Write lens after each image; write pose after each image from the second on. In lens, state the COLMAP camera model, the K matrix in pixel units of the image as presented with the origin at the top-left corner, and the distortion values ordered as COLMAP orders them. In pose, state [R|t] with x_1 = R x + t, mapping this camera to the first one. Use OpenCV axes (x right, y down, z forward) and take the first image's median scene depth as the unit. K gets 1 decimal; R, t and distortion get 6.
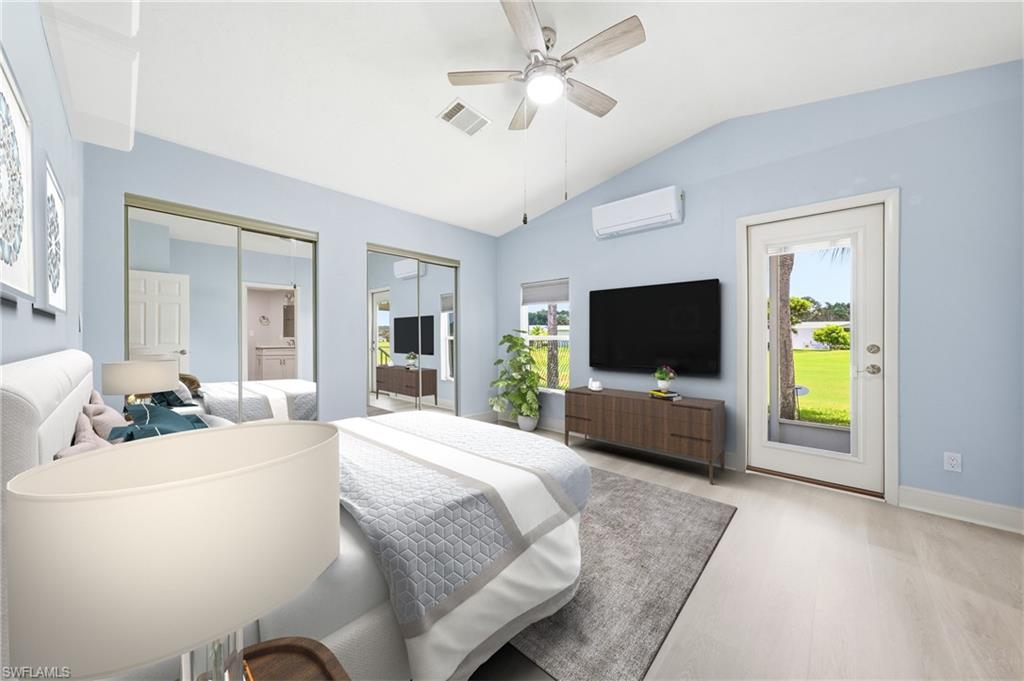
lens RADIAL K [[351.7, 0, 509.7], [0, 351.7, 335.3], [0, 0, 1]] dist [-0.001042, -0.000093]
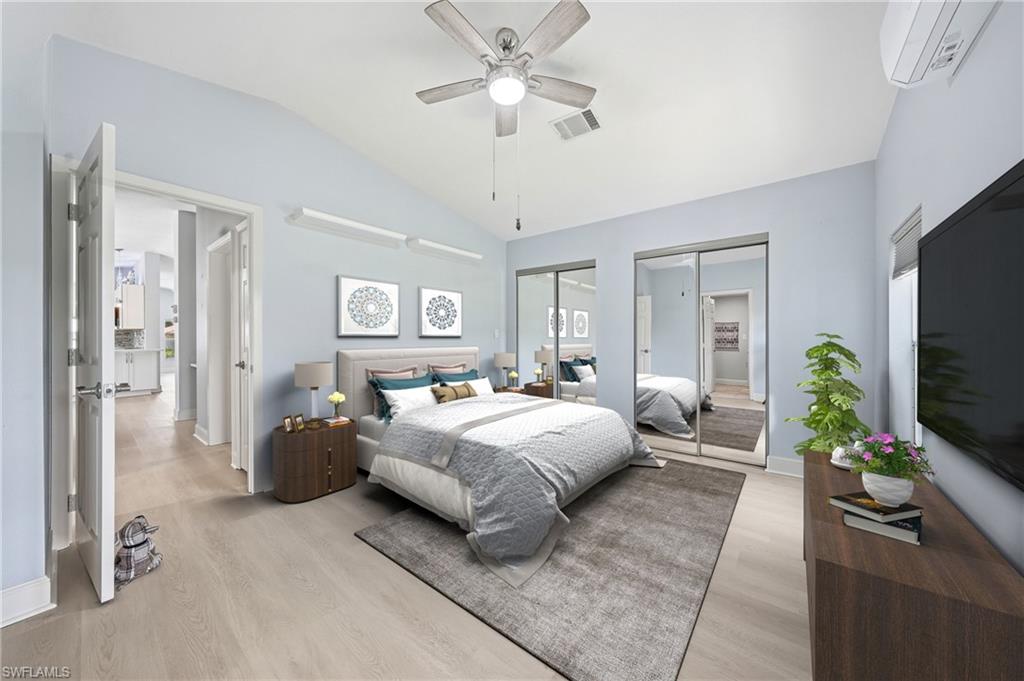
lens RADIAL K [[351.7, 0, 476.4], [0, 351.7, 340.8], [0, 0, 1]] dist [-0.001042, -0.000093]
pose [[0.014018, 0.003552, -0.999895, 1.000727], [-0.002269, 0.999991, 0.003521, 0.010612], [0.999899, 0.002219, 0.014026, 0.728724]]
